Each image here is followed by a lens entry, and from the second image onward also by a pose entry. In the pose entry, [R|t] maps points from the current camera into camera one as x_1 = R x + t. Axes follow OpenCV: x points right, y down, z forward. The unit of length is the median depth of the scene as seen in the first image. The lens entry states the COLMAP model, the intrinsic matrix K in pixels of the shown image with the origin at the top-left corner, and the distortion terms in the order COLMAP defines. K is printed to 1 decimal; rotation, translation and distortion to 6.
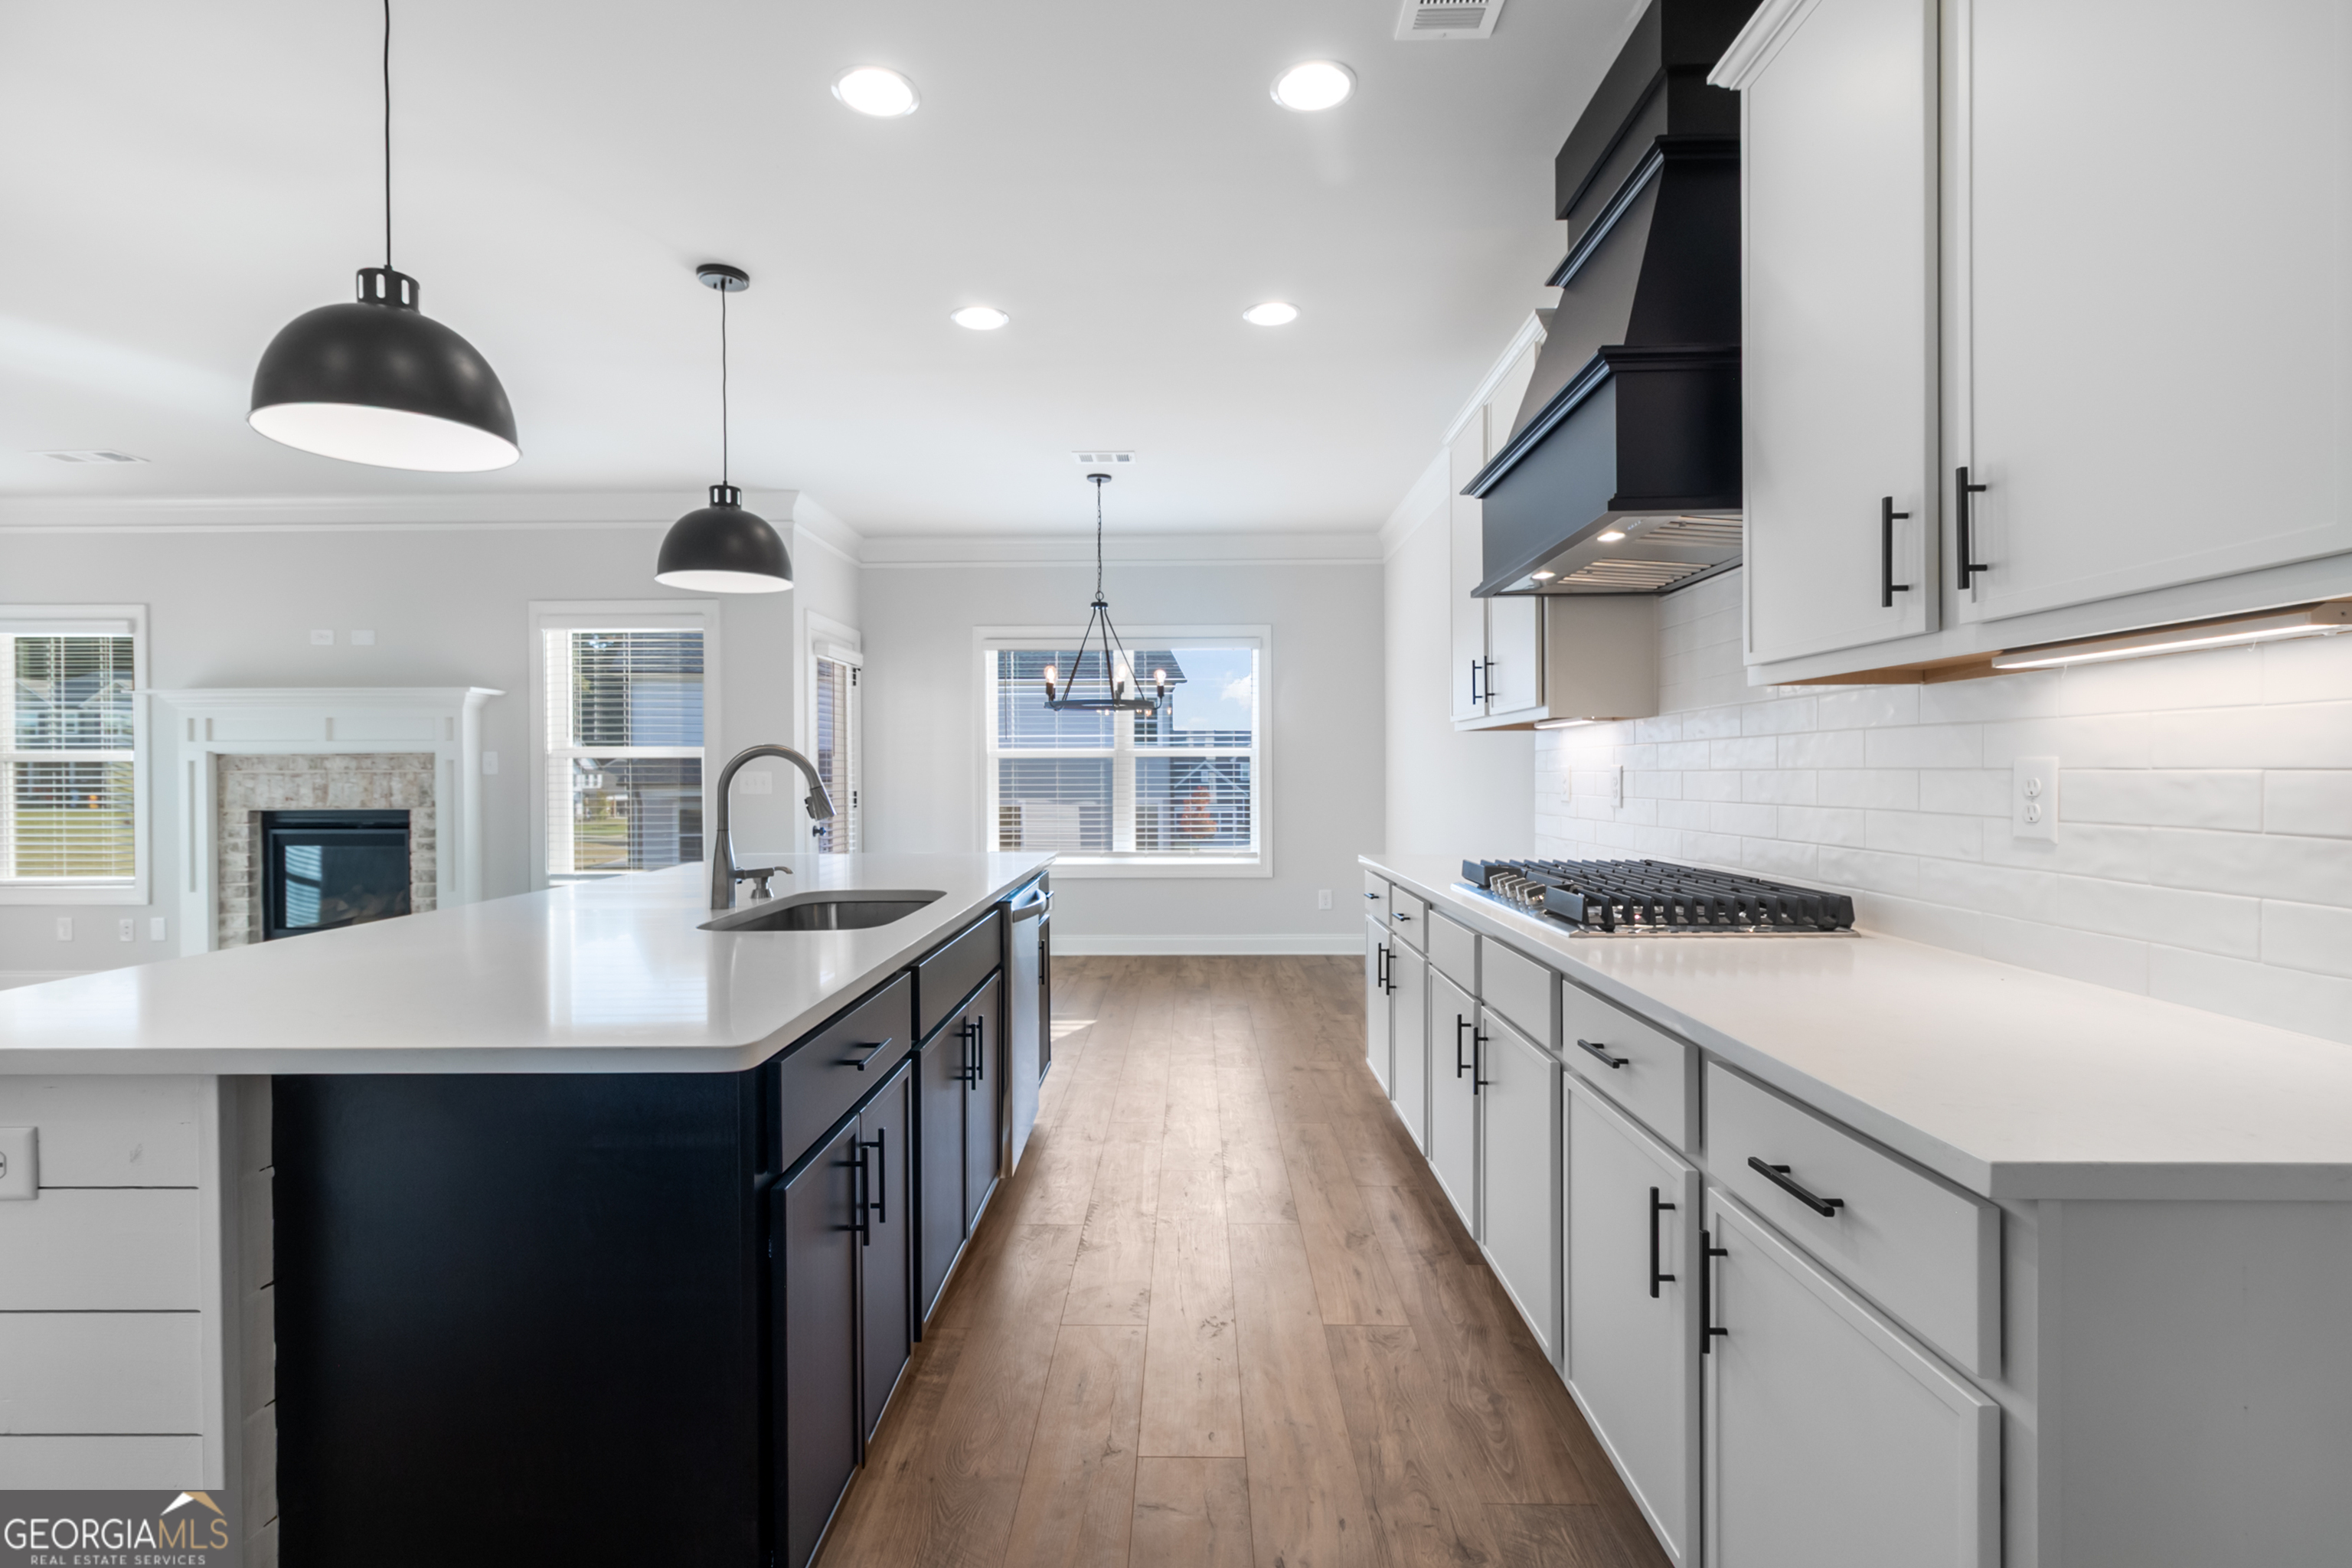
lens RADIAL K [[1104.4, 0, 1168.4], [0, 1104.4, 790.8], [0, 0, 1]] dist [0.005004, 0.001599]
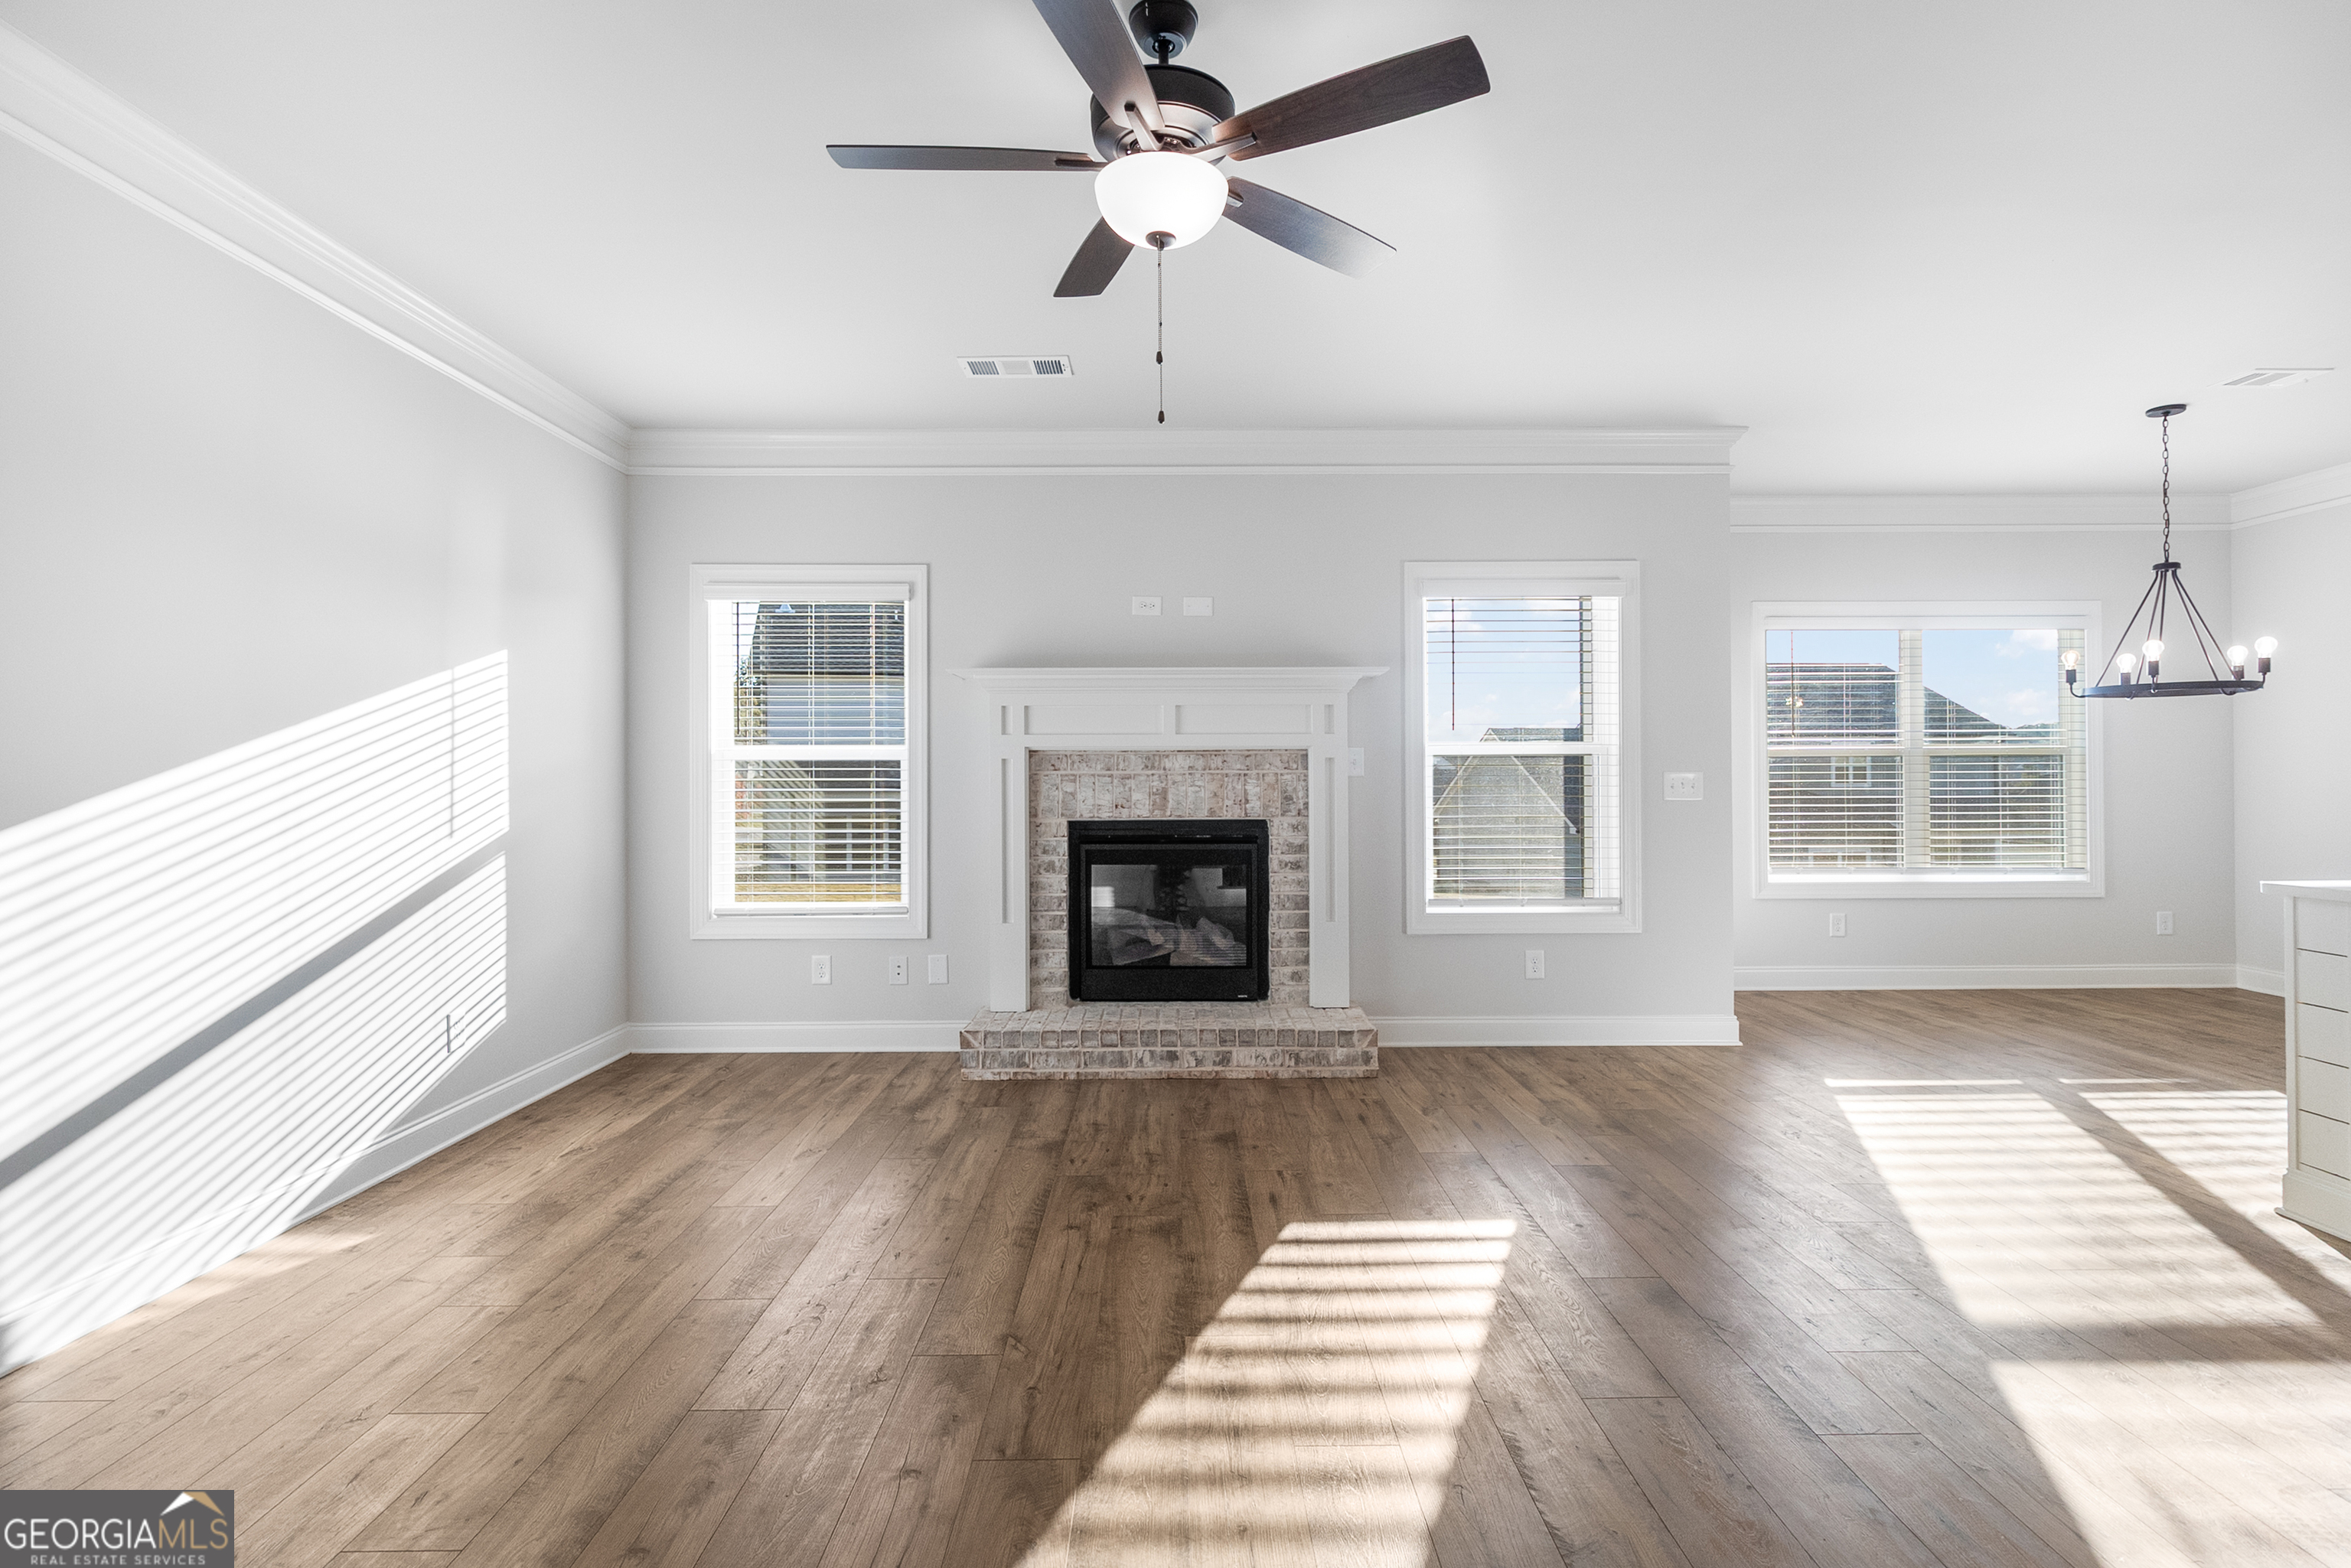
lens RADIAL K [[1103.9, 0, 1165.6], [0, 1103.9, 777.5], [0, 0, 1]] dist [0.005004, 0.001599]
pose [[0.999525, -0.000641, 0.030811, -0.783300], [0.001134, 0.999872, -0.015971, -0.000693], [-0.030797, 0.015999, 0.999398, 0.199421]]
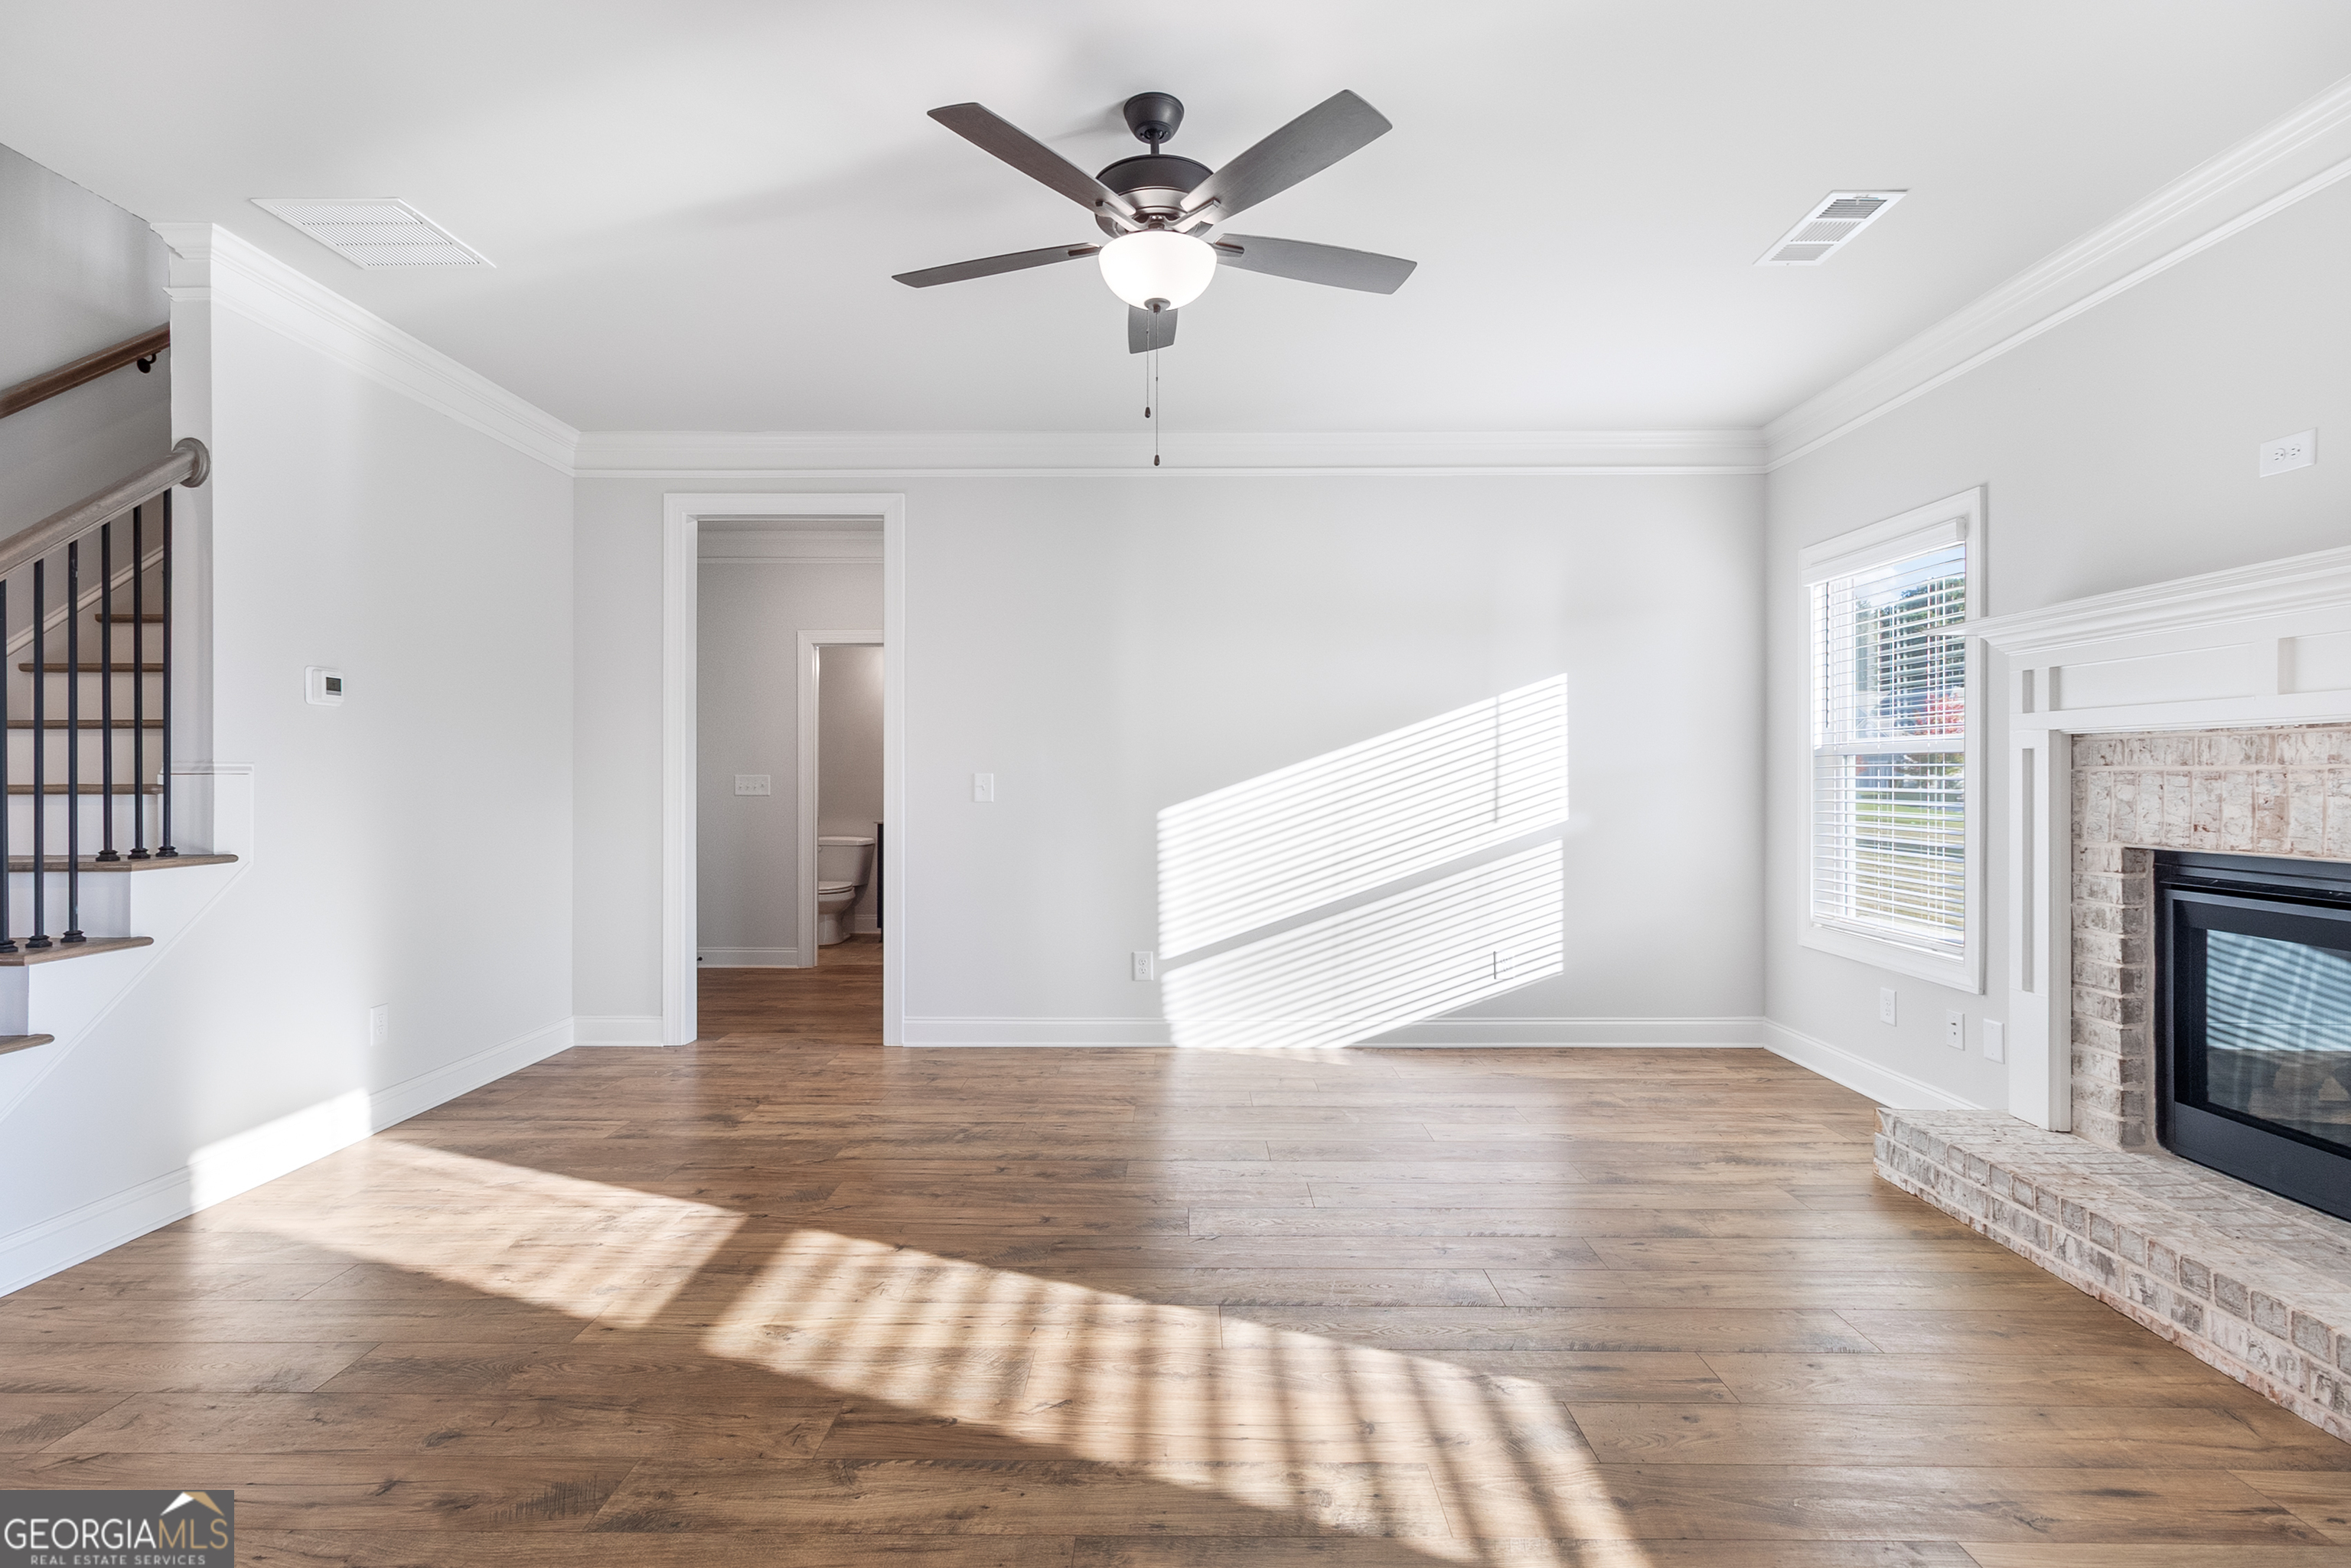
lens RADIAL K [[1103.9, 0, 1152.4], [0, 1103.9, 781.3], [0, 0, 1]] dist [0.005004, 0.001599]
pose [[-0.007569, 0.007042, -0.999947, -0.333688], [-0.007628, 0.999946, 0.007100, -0.011766], [0.999942, 0.007682, -0.007515, 0.572533]]
